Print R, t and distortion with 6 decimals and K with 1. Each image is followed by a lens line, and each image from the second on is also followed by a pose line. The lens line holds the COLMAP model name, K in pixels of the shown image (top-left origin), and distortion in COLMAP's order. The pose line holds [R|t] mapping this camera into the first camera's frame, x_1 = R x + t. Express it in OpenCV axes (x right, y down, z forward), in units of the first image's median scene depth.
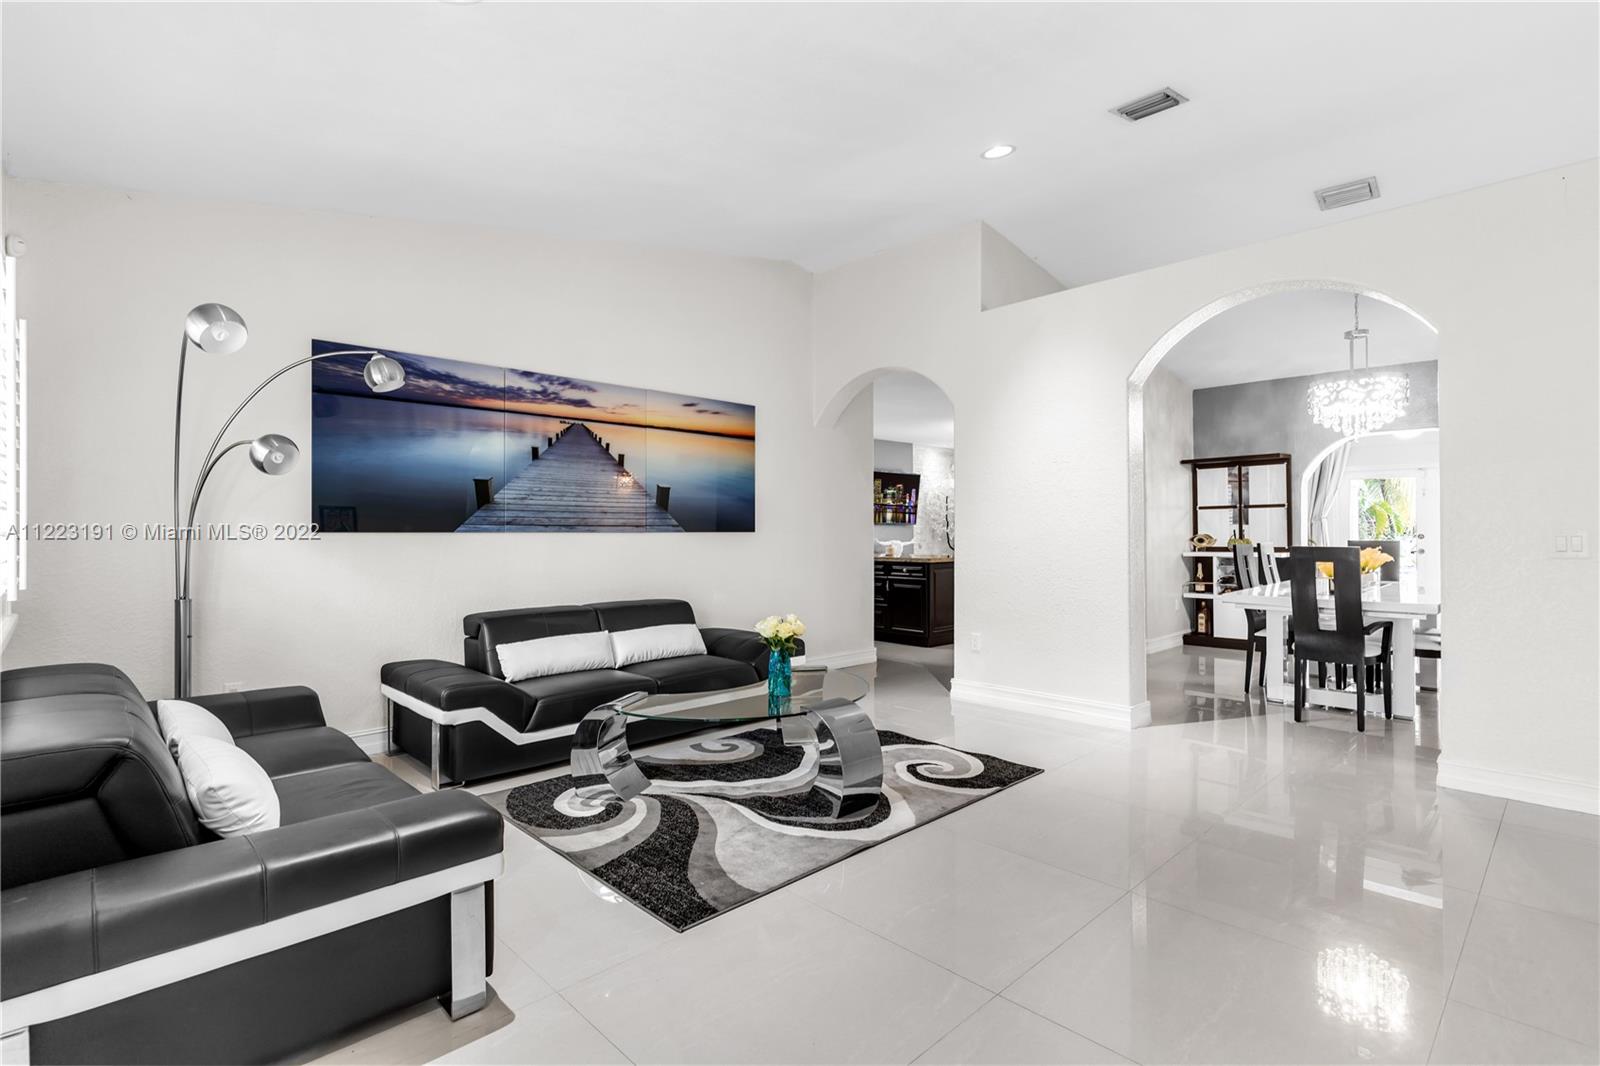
lens RADIAL K [[770.5, 0, 810.4], [0, 770.5, 537.4], [0, 0, 1]] dist [0.003991, -0.002718]
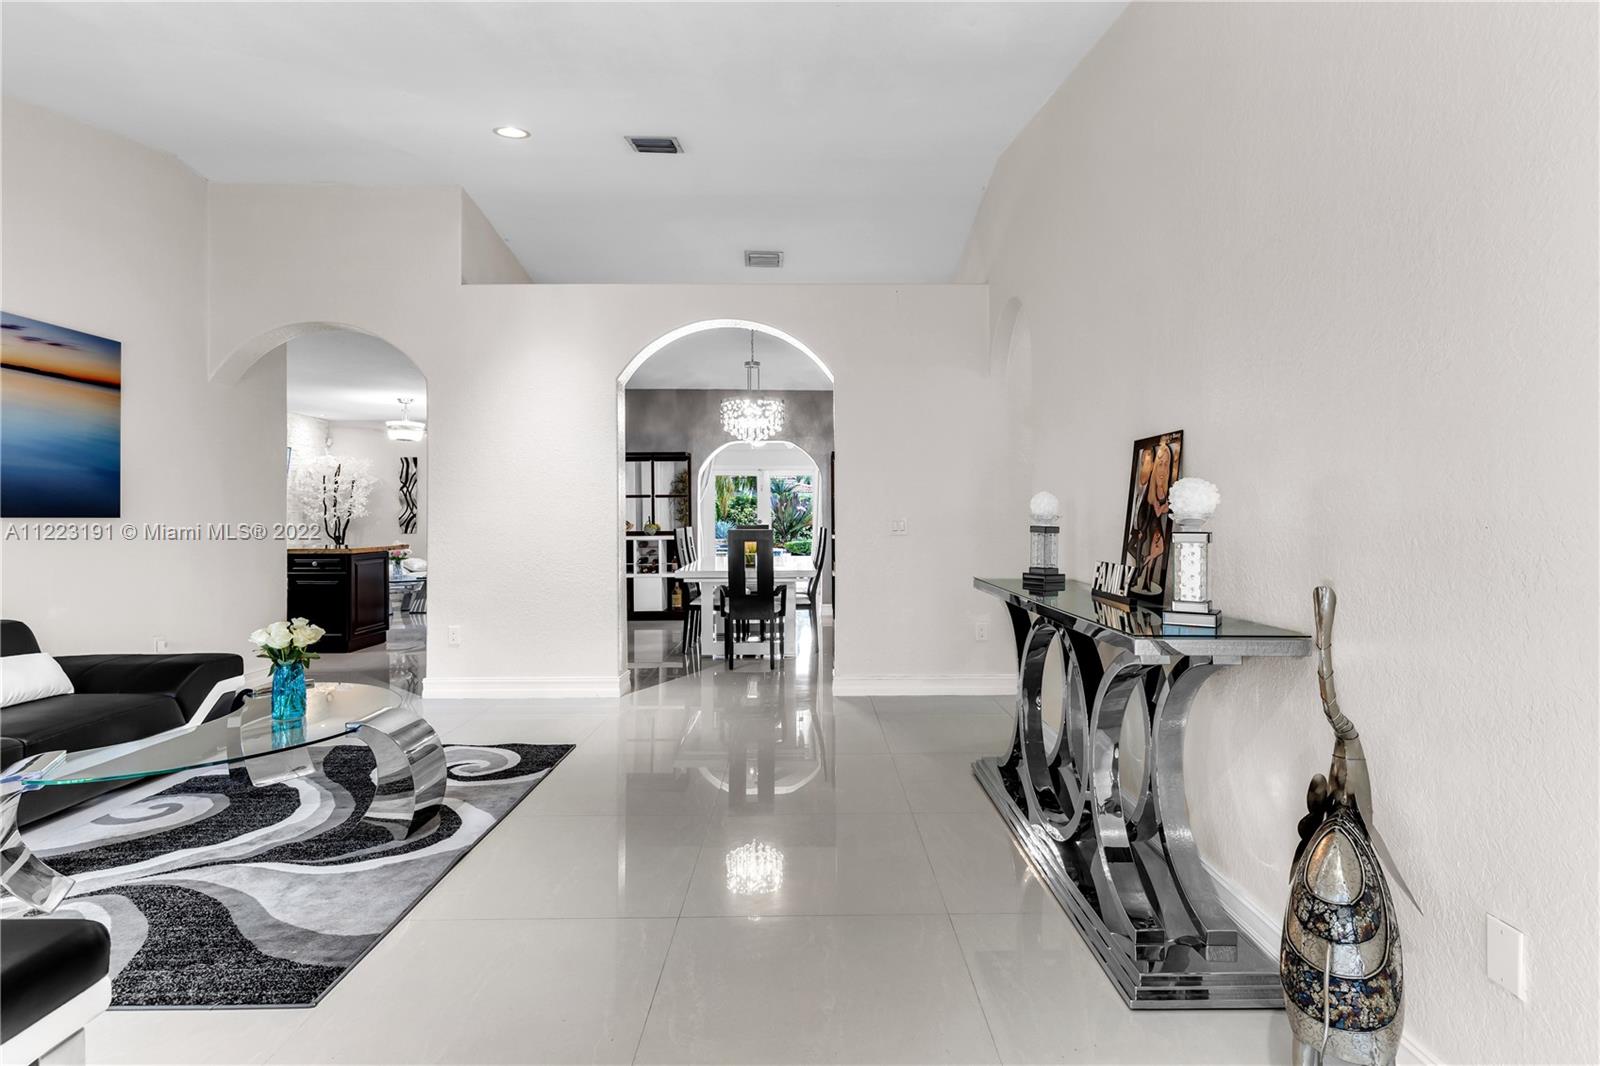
lens RADIAL K [[770.5, 0, 851.7], [0, 770.5, 524.1], [0, 0, 1]] dist [0.003991, -0.002718]
pose [[0.675331, -0.005148, 0.737497, -0.179892], [0.004817, 0.999985, 0.002569, 0.000731], [-0.737499, 0.001818, 0.675346, 0.012361]]
